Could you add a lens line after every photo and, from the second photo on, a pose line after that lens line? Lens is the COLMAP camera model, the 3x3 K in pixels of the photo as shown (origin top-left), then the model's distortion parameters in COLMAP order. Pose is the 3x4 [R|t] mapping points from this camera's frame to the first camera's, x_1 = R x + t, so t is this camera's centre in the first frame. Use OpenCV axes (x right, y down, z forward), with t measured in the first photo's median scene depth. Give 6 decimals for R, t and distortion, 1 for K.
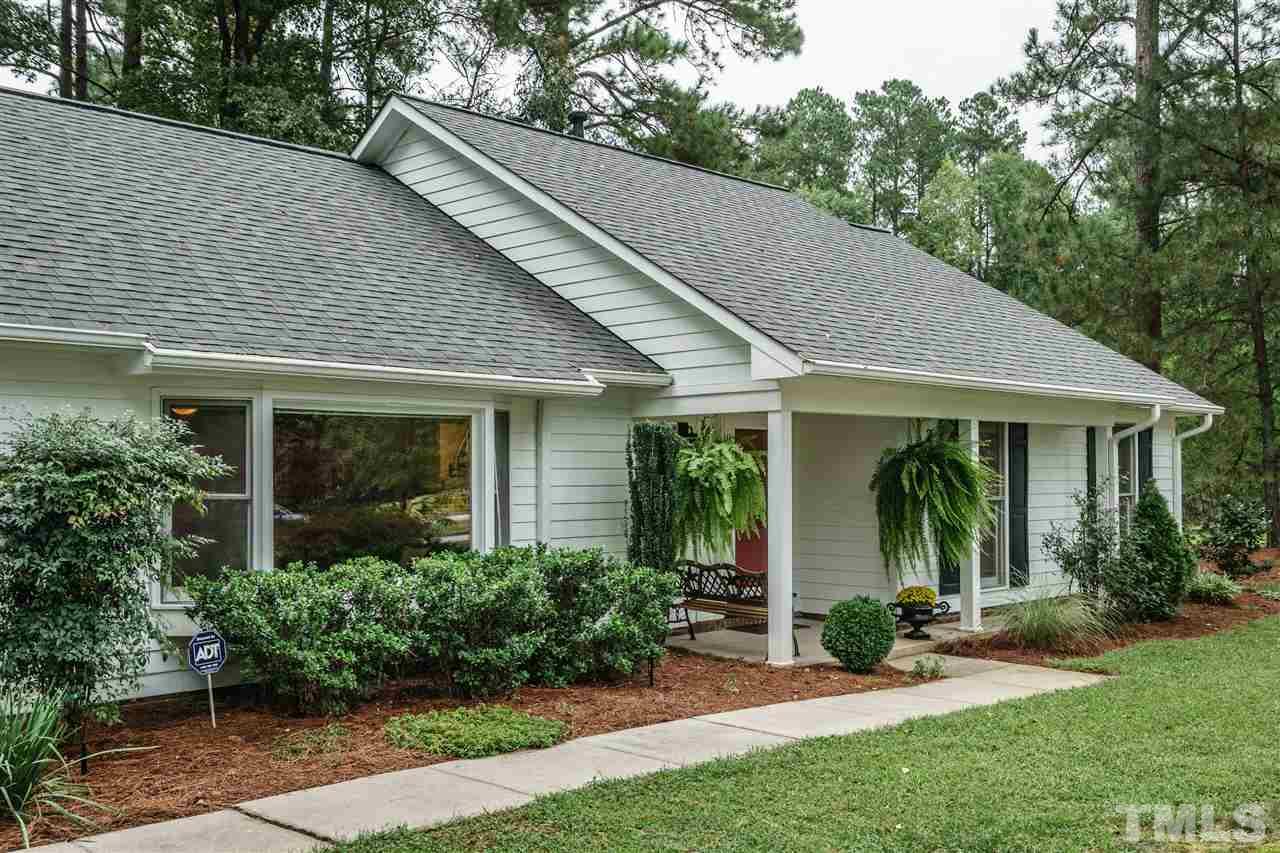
lens RADIAL K [[1057.7, 0, 640.0], [0, 1057.7, 426.5], [0, 0, 1]] dist [0.012729, 0.005692]
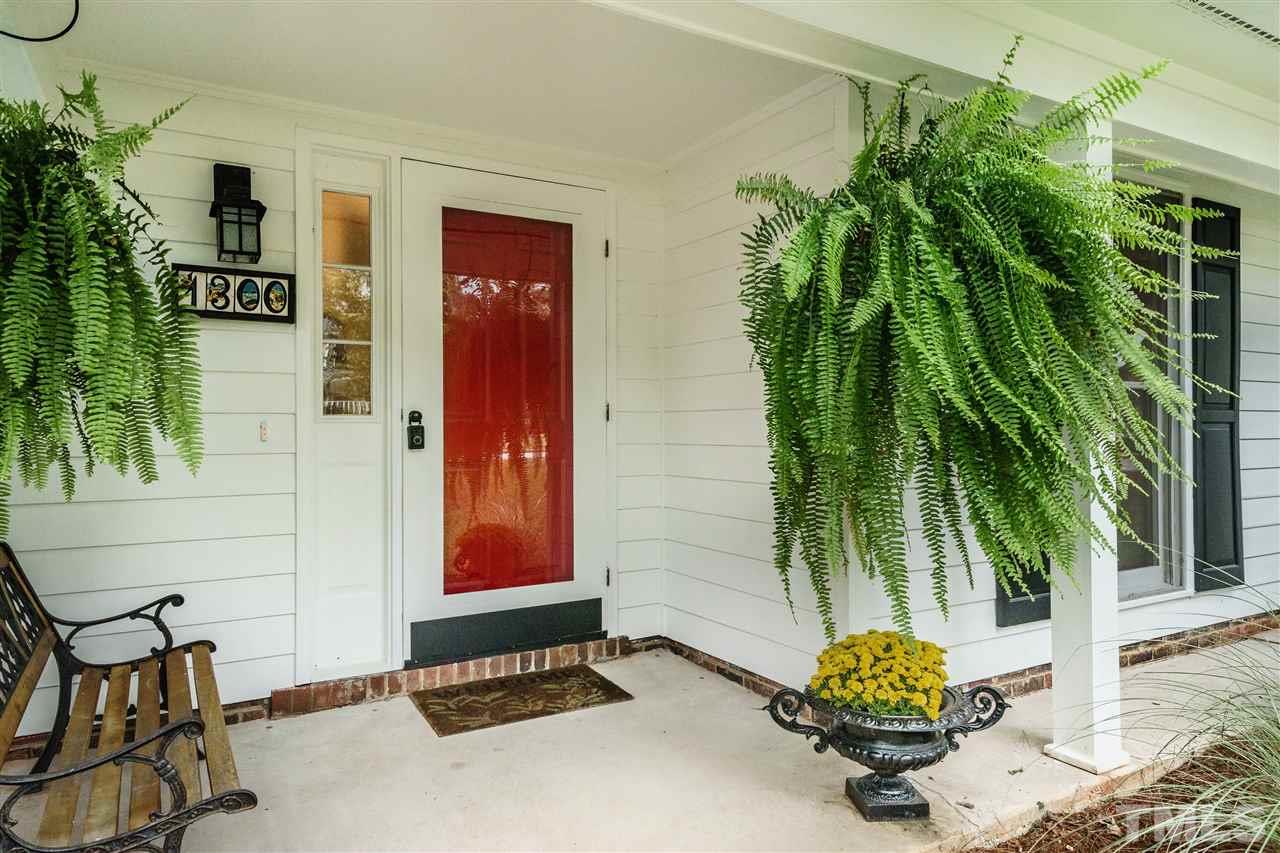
lens RADIAL K [[730.5, 0, 640.0], [0, 730.5, 426.5], [0, 0, 1]] dist [0.000081, -0.000052]
pose [[0.963228, -0.008525, -0.268549, 0.238293], [0.019482, 0.999082, 0.038162, 0.076682], [0.267977, -0.041991, 0.962510, 0.739633]]
